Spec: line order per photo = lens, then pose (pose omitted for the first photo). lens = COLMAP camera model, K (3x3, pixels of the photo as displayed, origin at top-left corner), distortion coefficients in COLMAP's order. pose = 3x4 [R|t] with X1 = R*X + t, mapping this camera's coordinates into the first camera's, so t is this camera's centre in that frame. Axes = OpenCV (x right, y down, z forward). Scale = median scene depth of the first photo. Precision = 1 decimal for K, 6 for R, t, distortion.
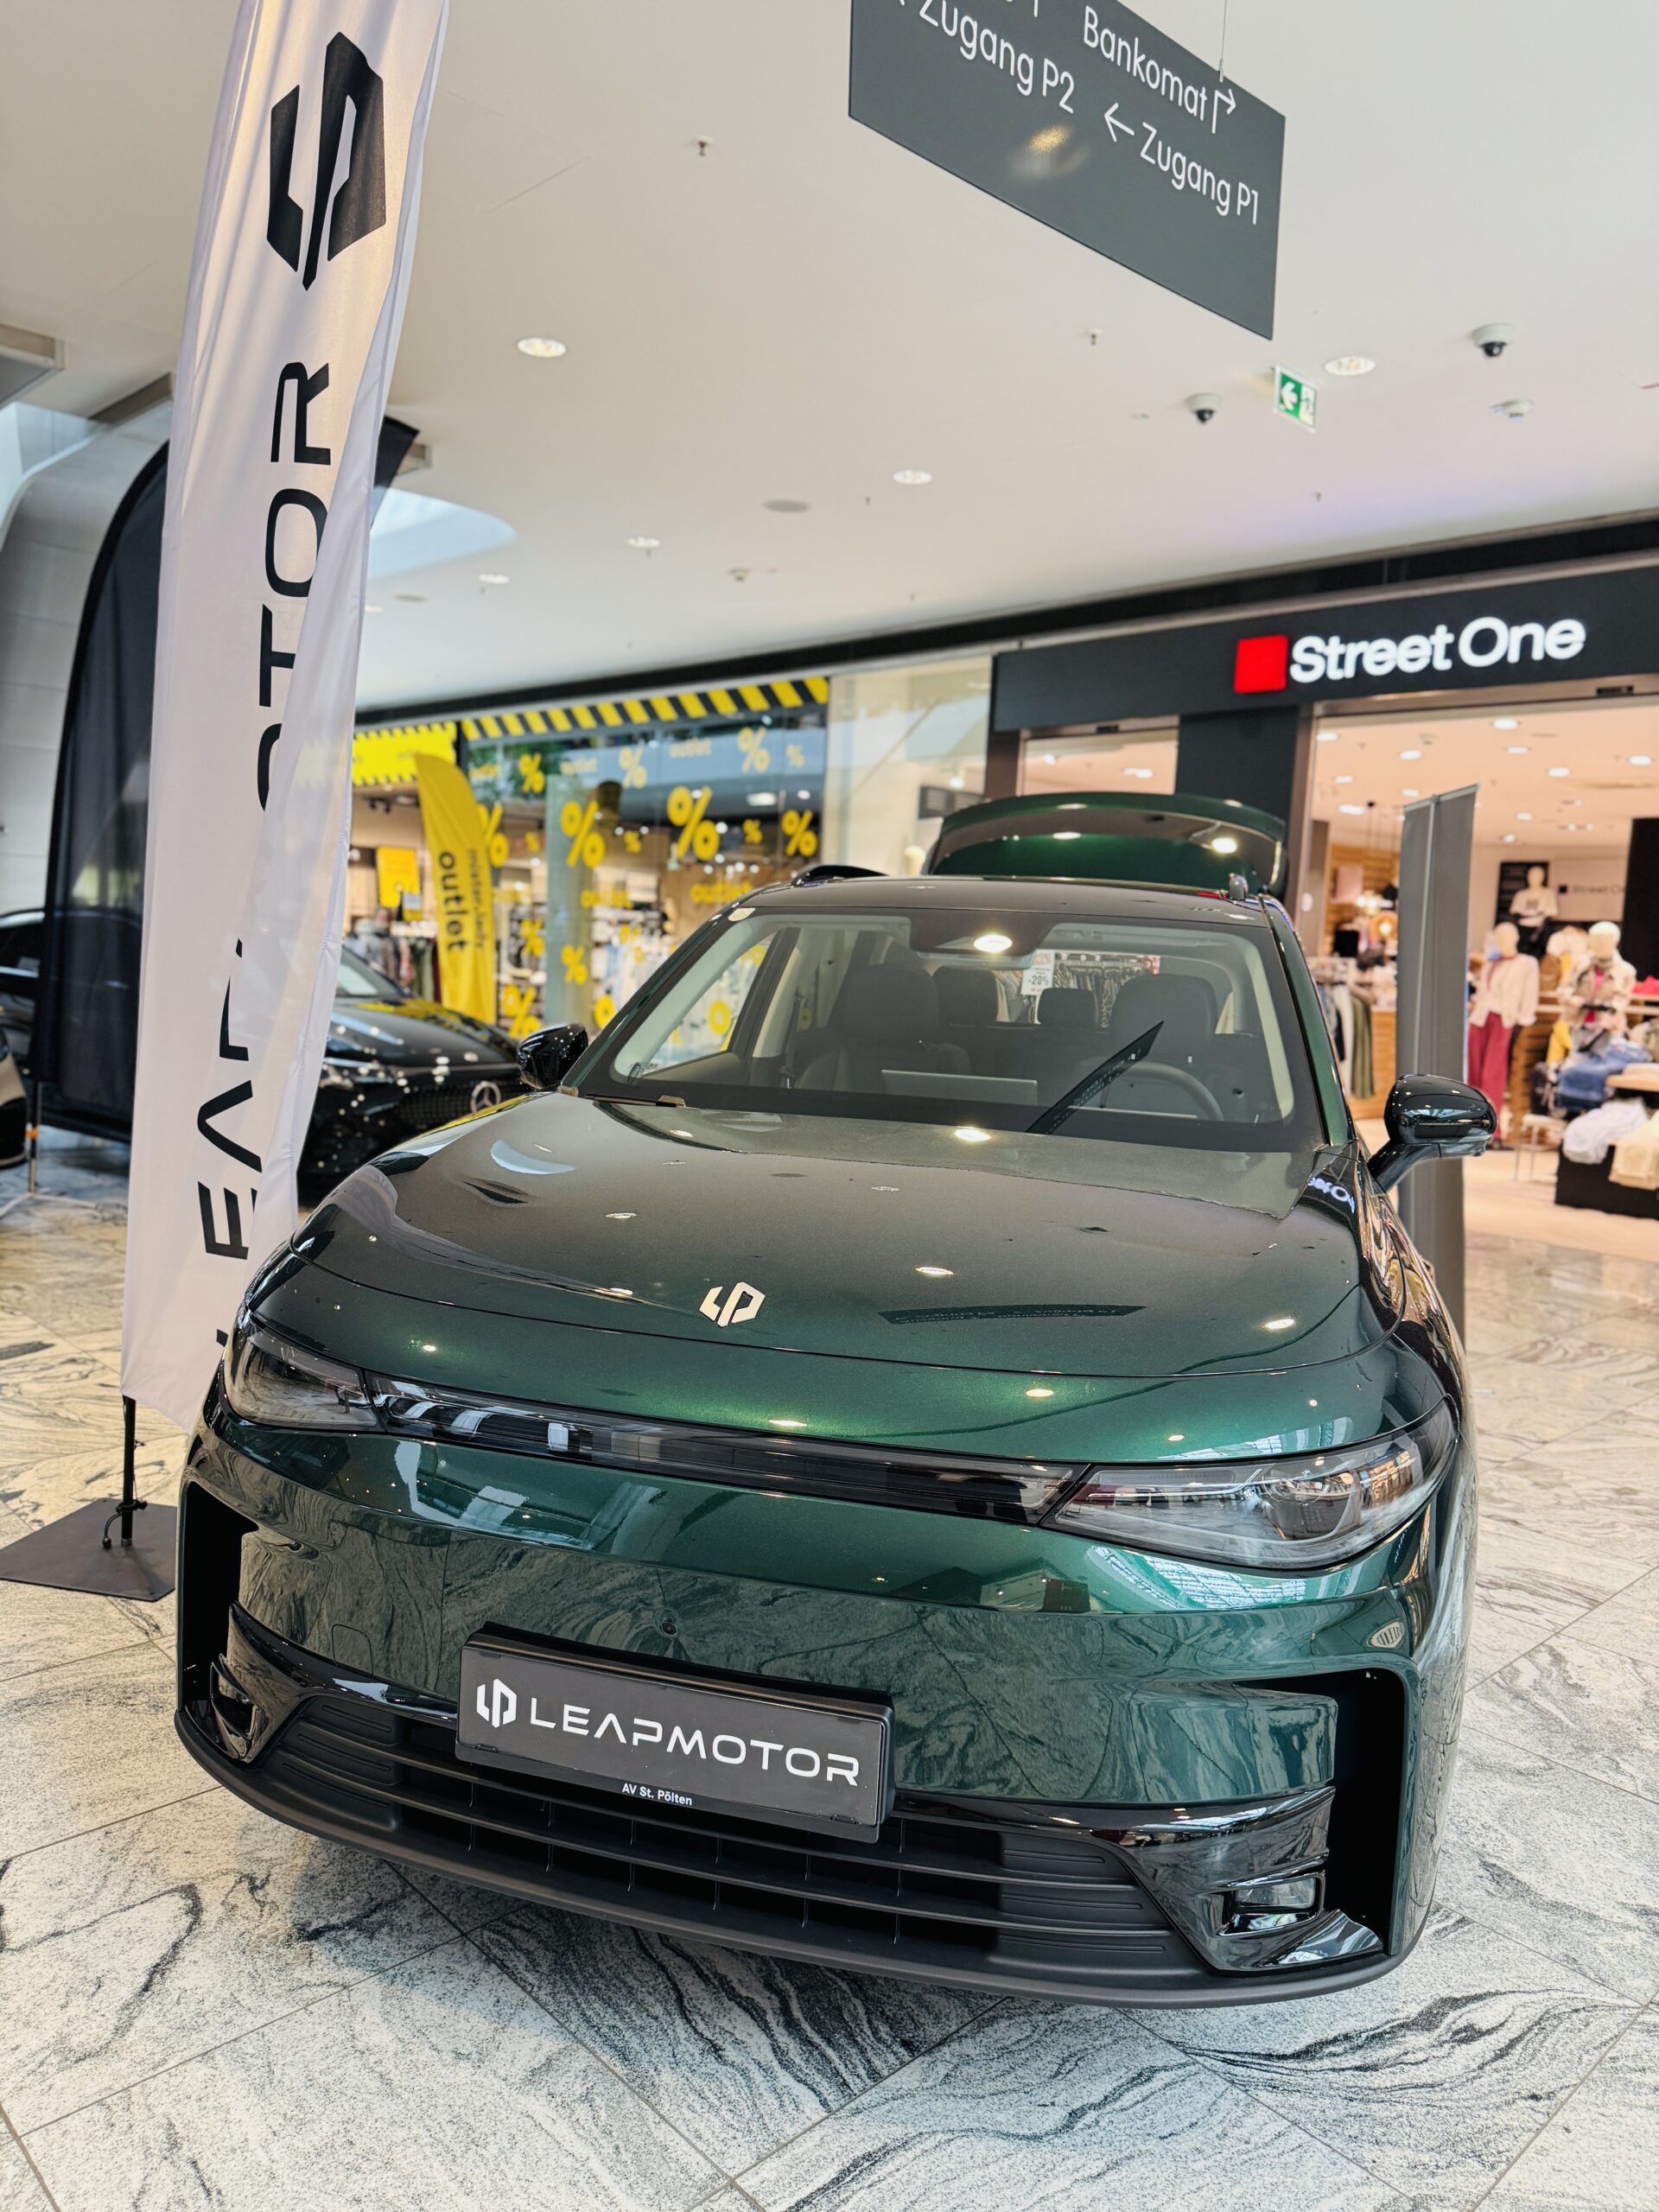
lens RADIAL K [[1579.7, 0, 827.8], [0, 1579.7, 1115.6], [0, 0, 1]] dist [-0.005180, 0.003985]
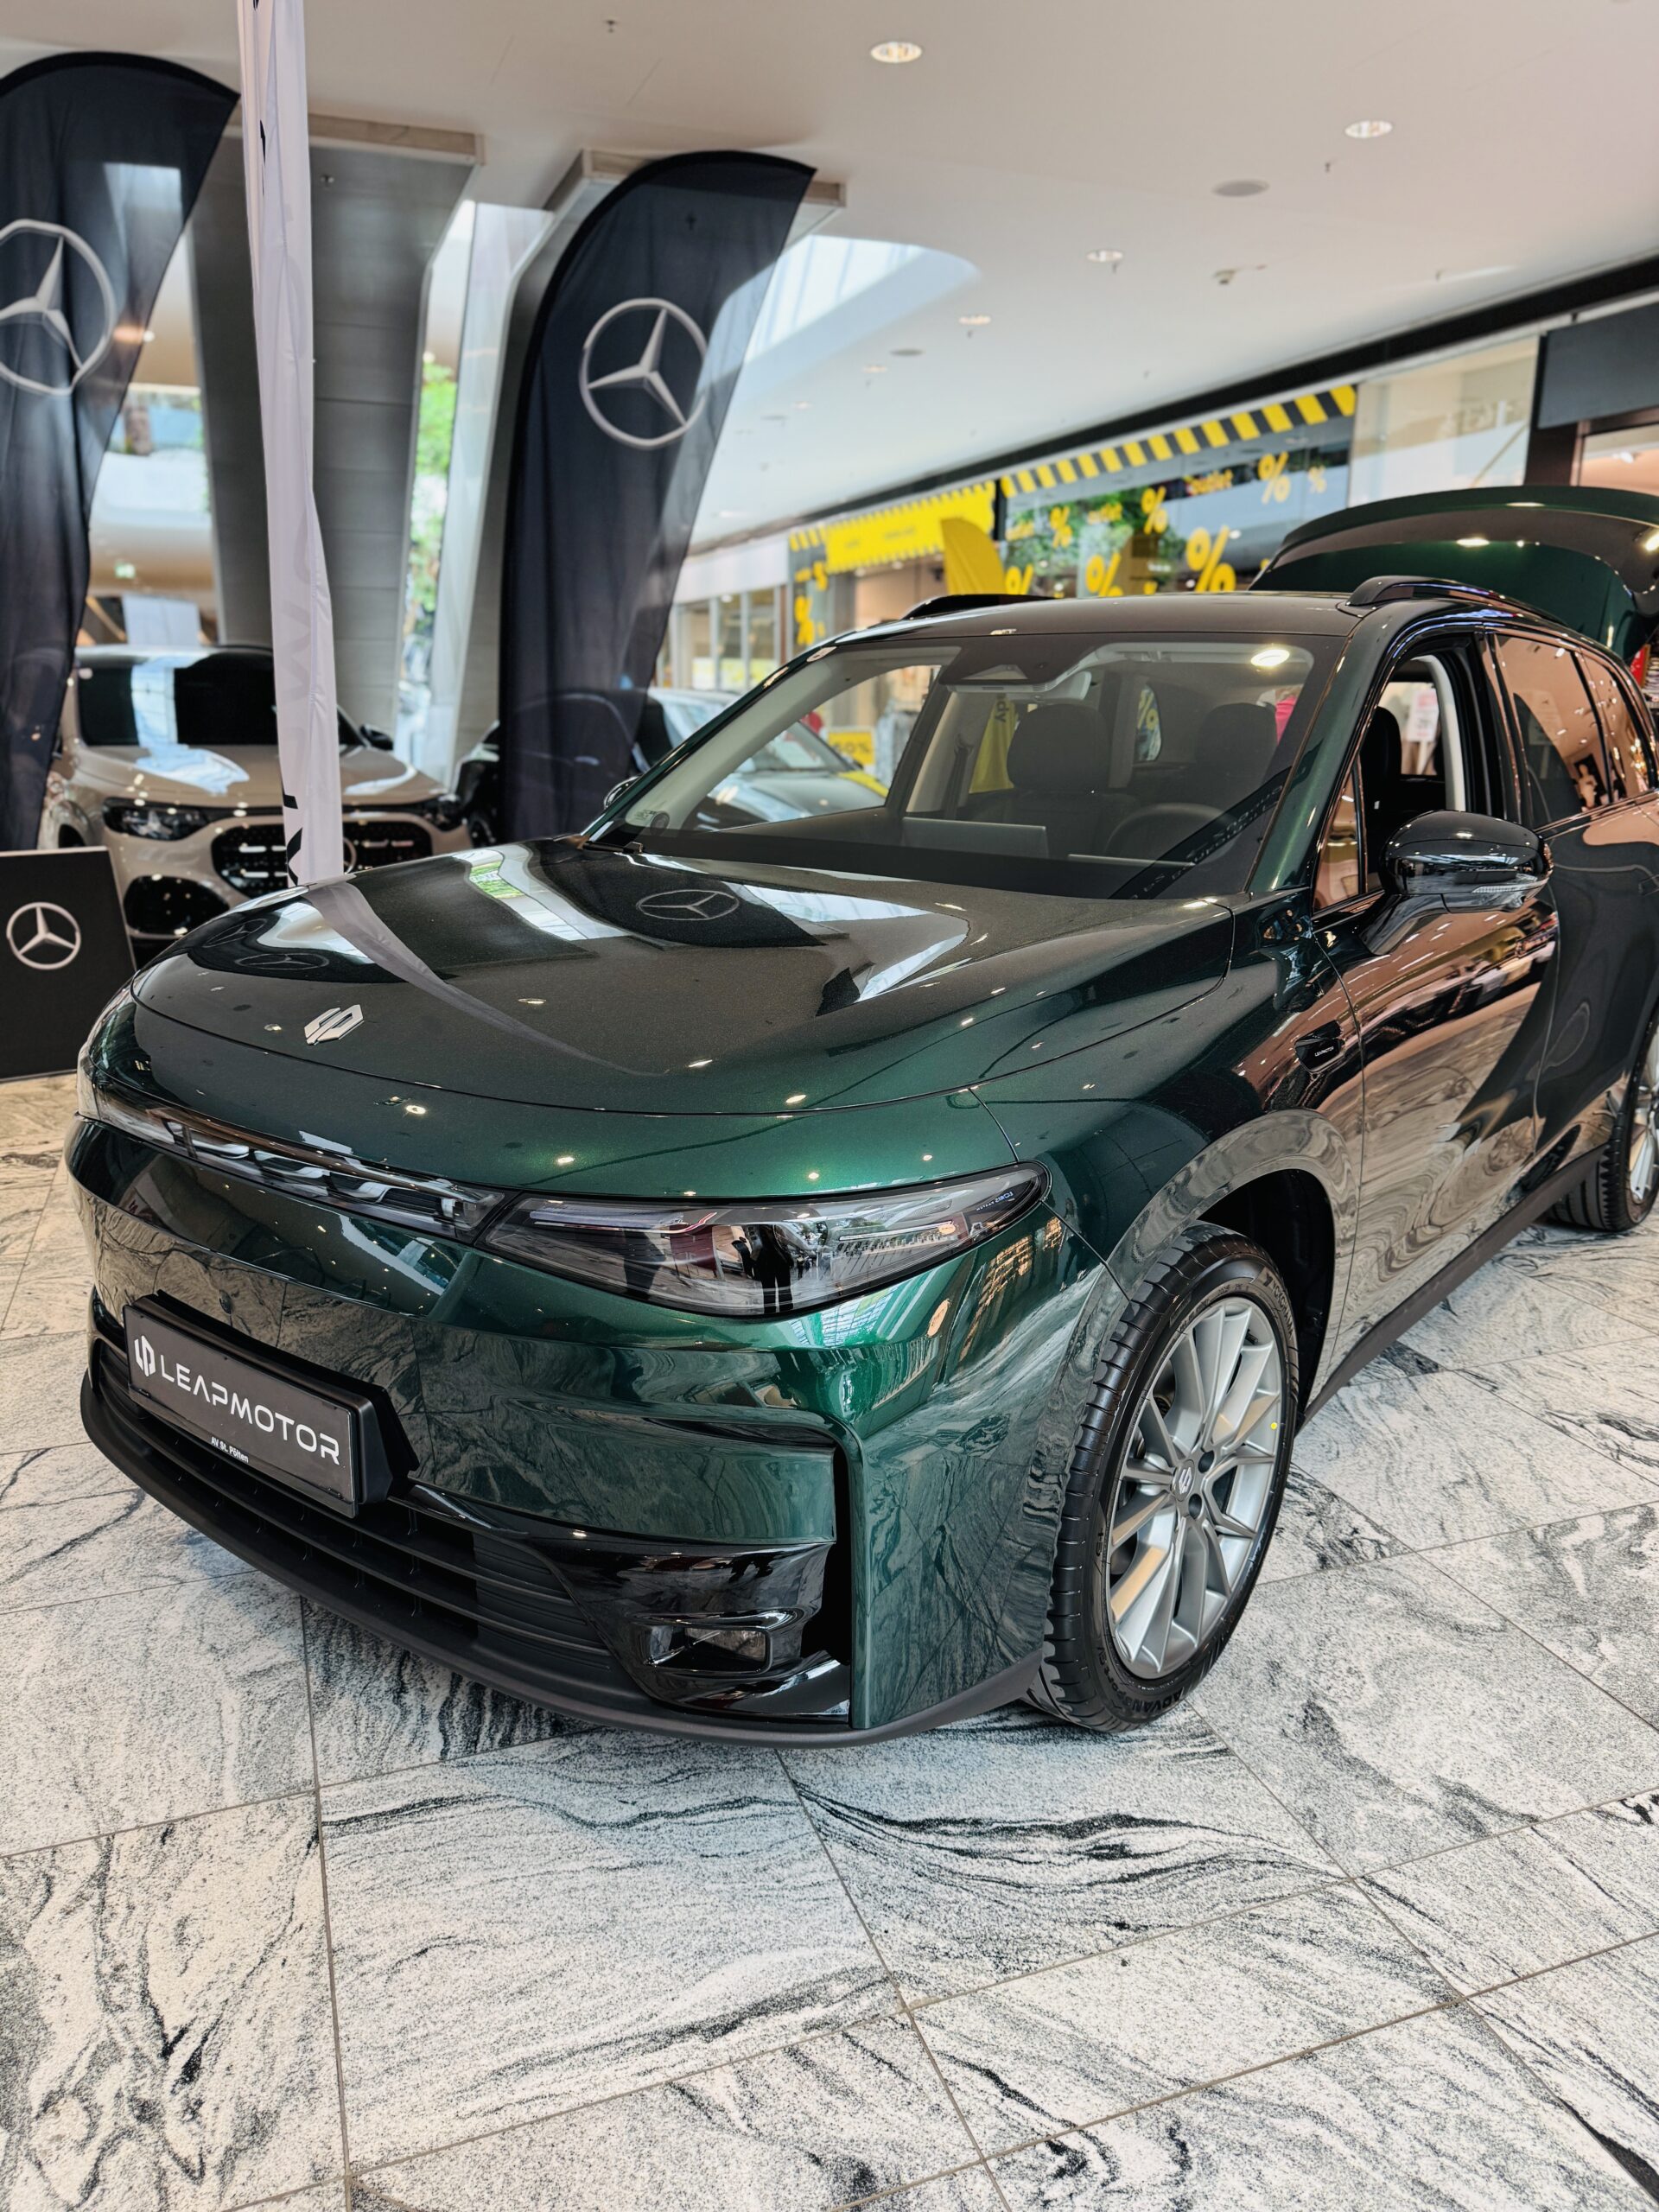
lens RADIAL K [[1572.4, 0, 800.8], [0, 1572.4, 1111.8], [0, 0, 1]] dist [0.024116, -0.041113]
pose [[0.916509, 0.063947, -0.394871, 0.586844], [-0.008679, 0.990086, 0.140194, 0.025680], [0.399921, -0.125062, 0.907977, 0.145351]]
